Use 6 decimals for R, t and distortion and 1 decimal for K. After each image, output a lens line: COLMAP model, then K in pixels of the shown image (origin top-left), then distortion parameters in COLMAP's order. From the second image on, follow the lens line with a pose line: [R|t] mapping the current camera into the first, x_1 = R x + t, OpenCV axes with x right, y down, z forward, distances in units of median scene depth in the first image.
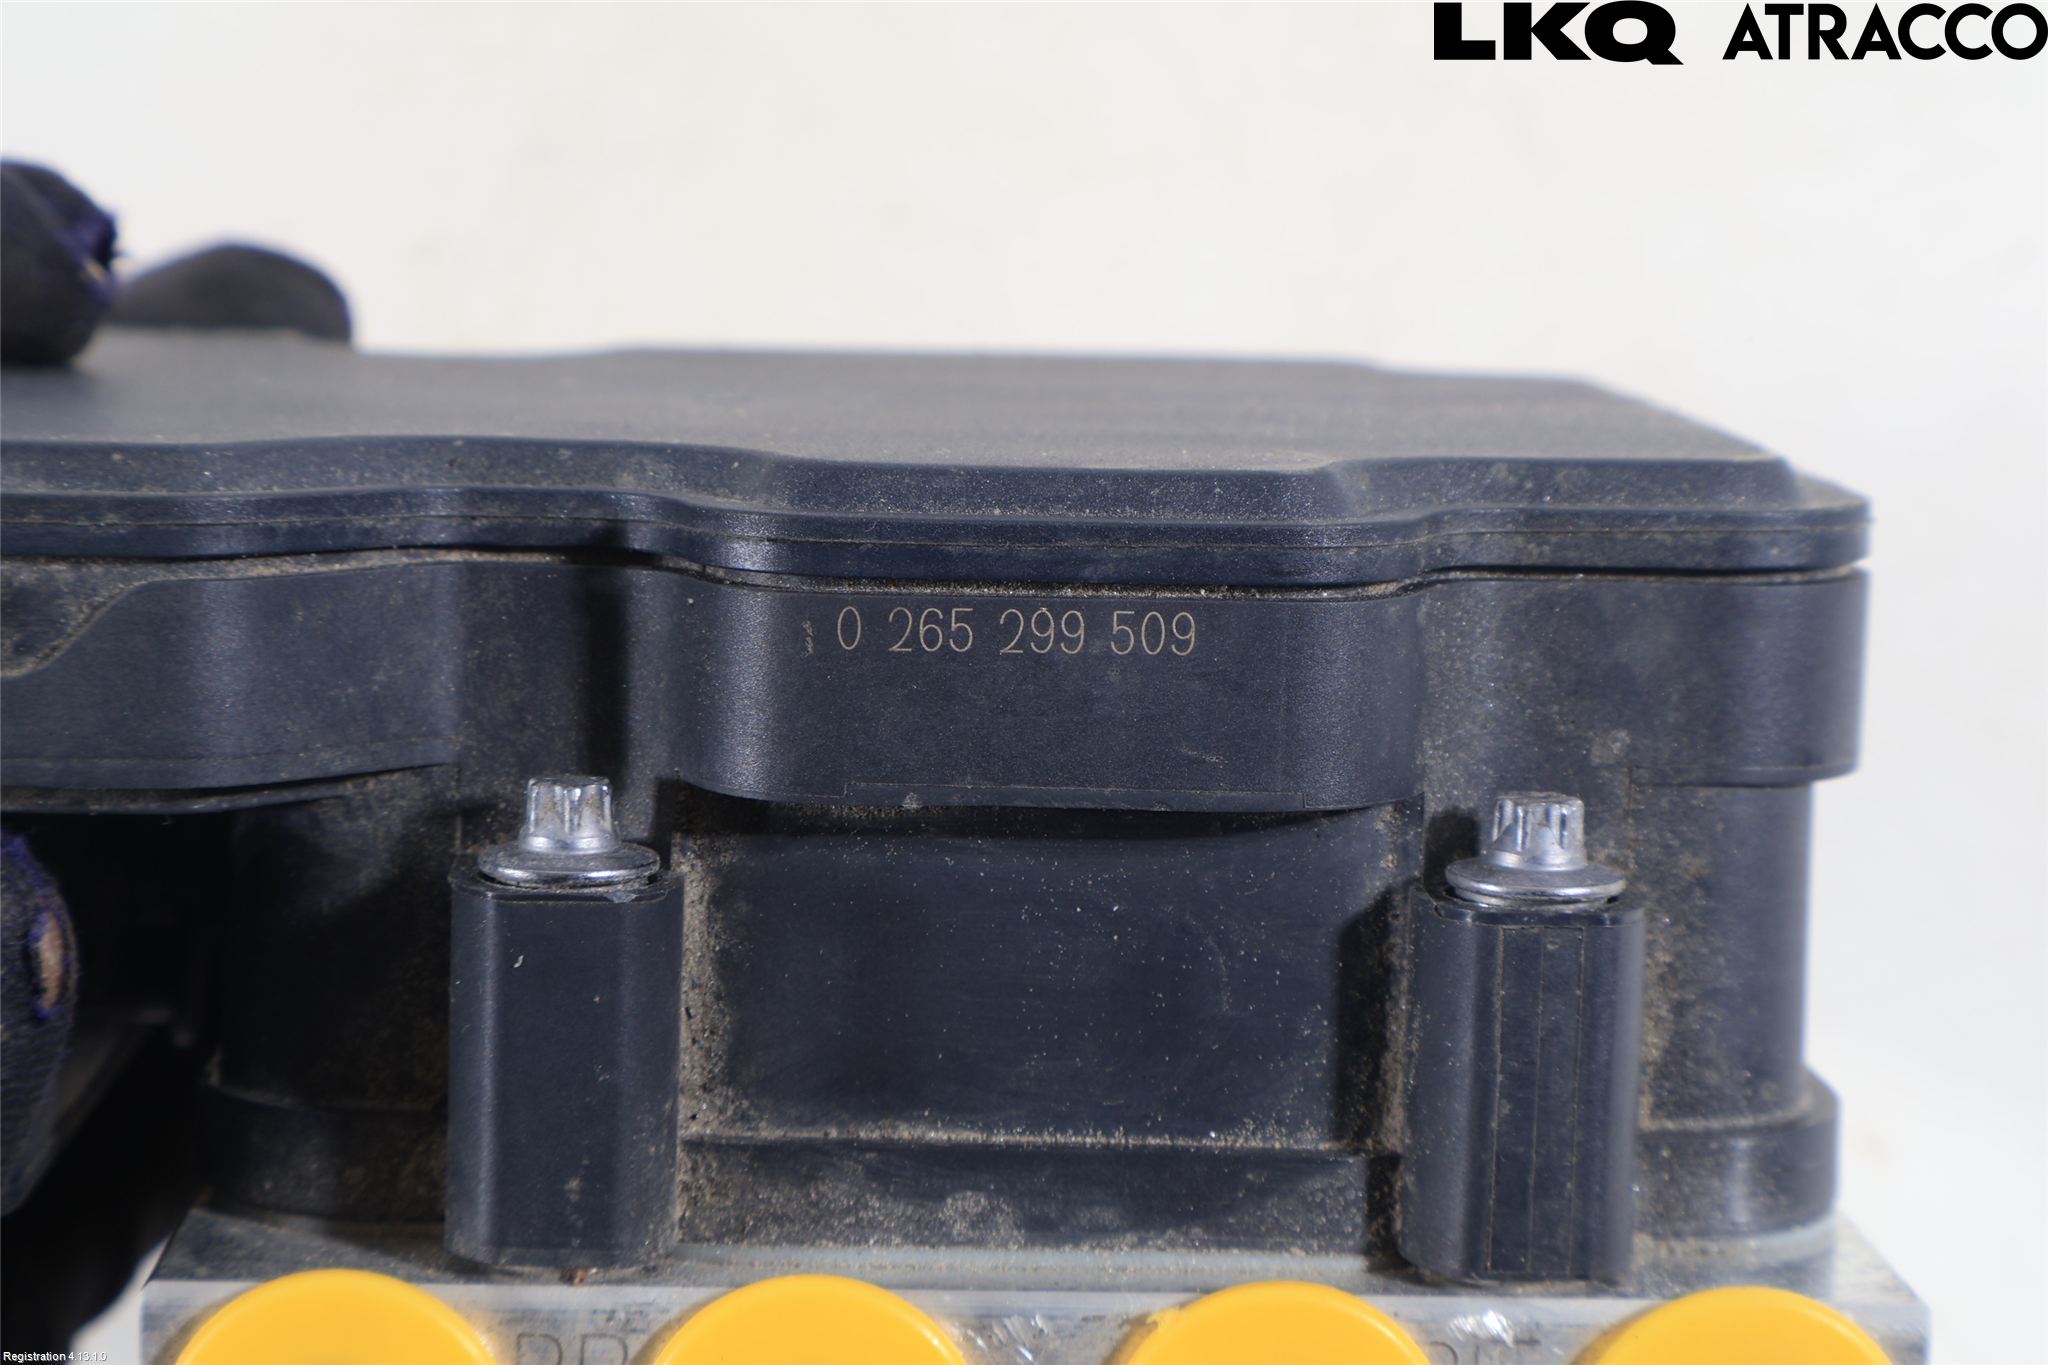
lens RADIAL K [[4270.8, 0, 1027.3], [0, 4270.8, 682.7], [0, 0, 1]] dist [-0.008001, 0.000000]
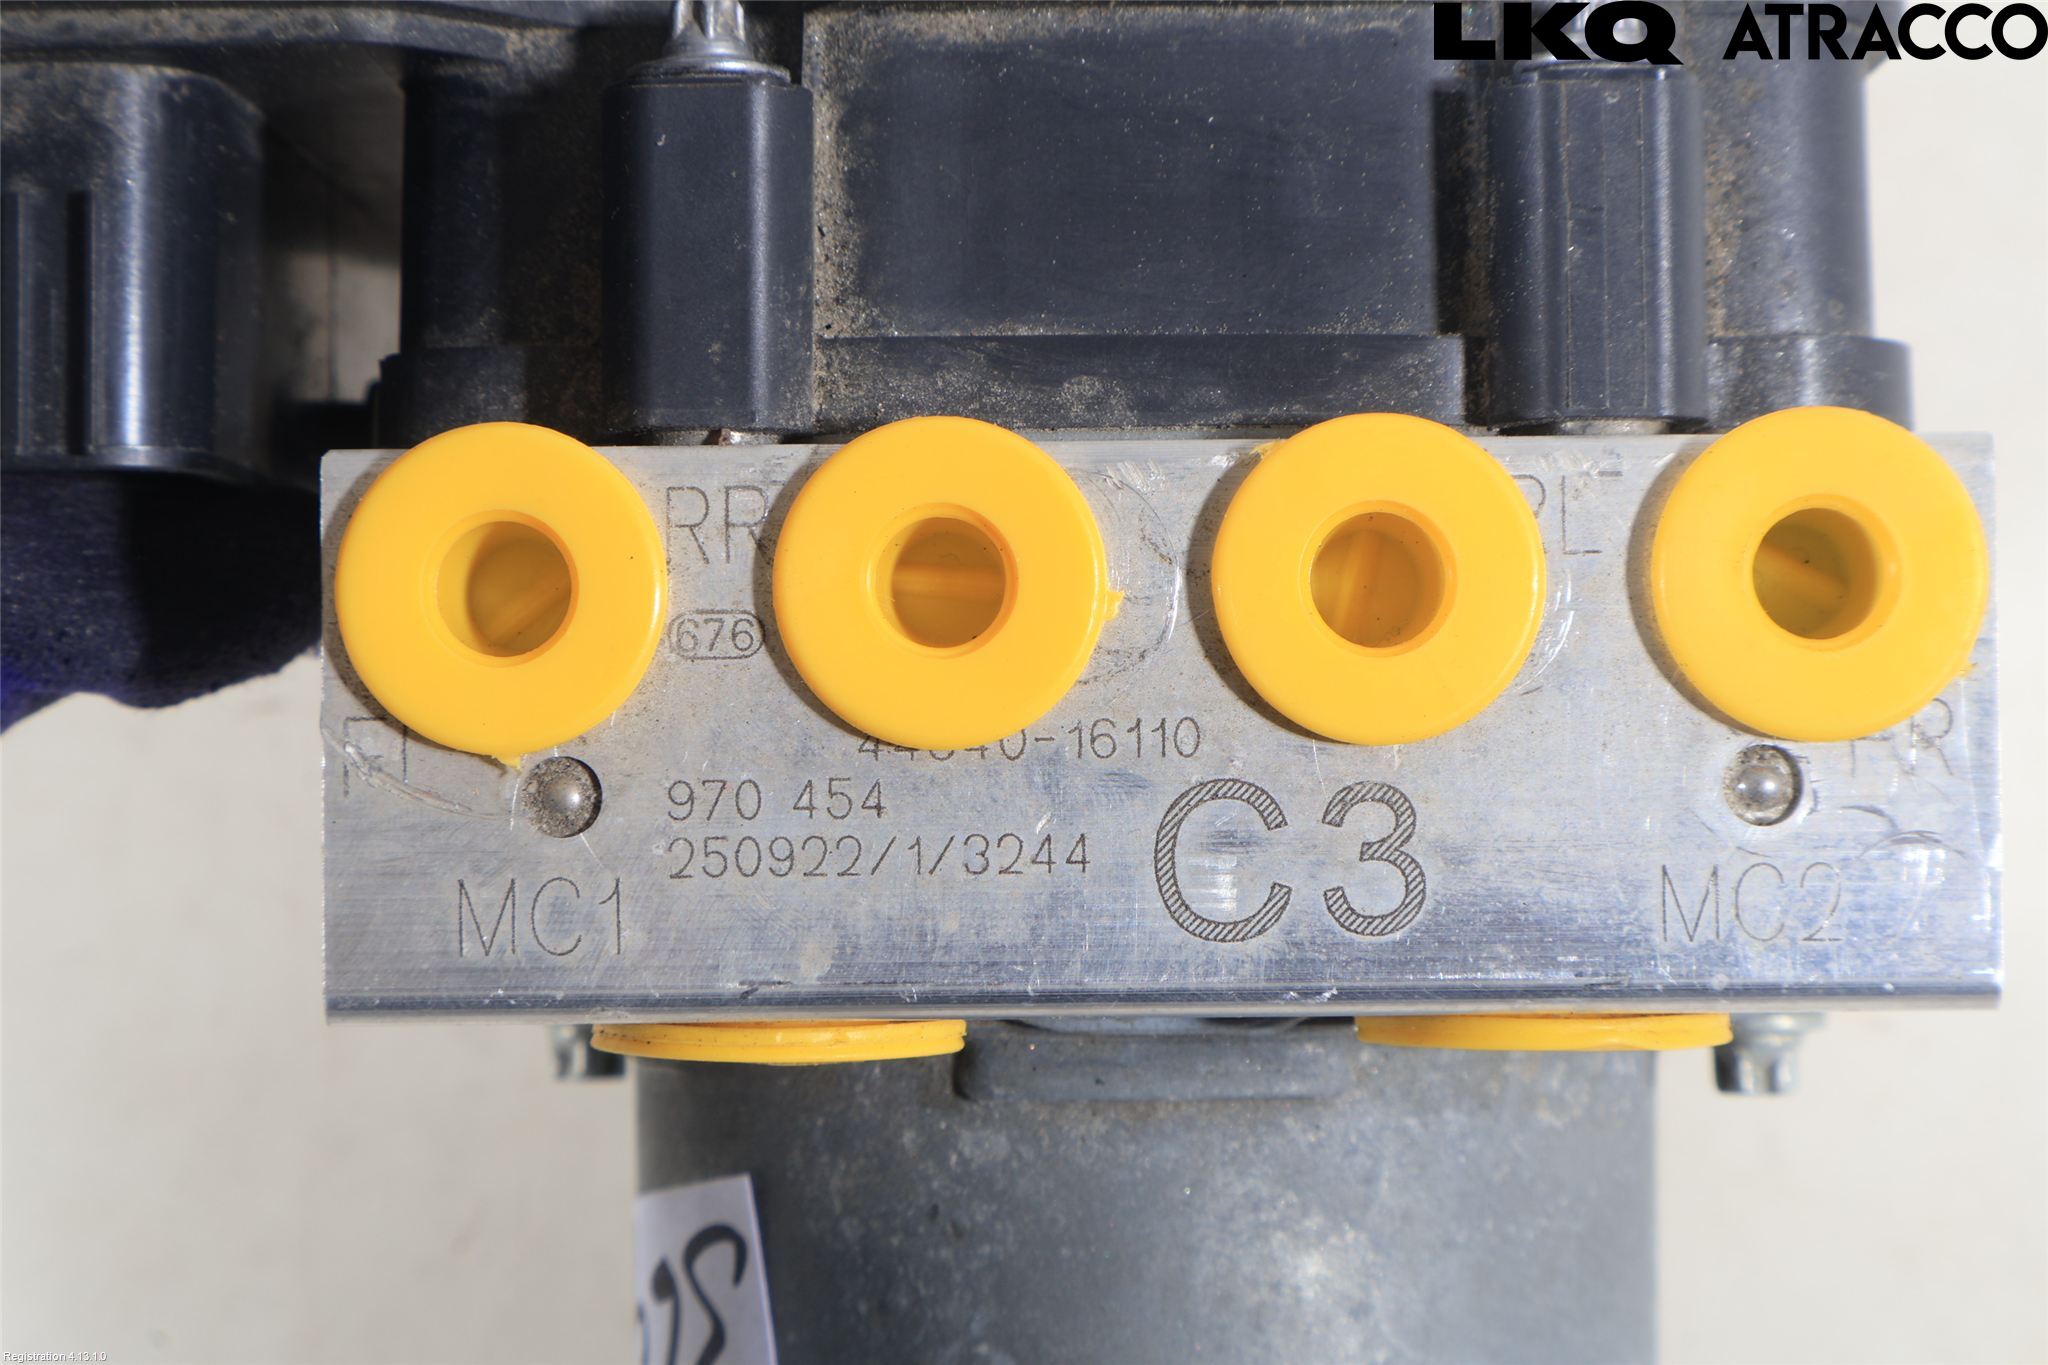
lens RADIAL K [[4270.8, 0, 1020.4], [0, 4270.8, 682.2], [0, 0, 1]] dist [-0.008001, 0.000000]
pose [[0.997707, -0.039464, -0.054979, 0.026498], [0.029819, 0.985616, -0.166349, 0.373191], [0.060753, 0.164329, 0.984533, -0.048046]]
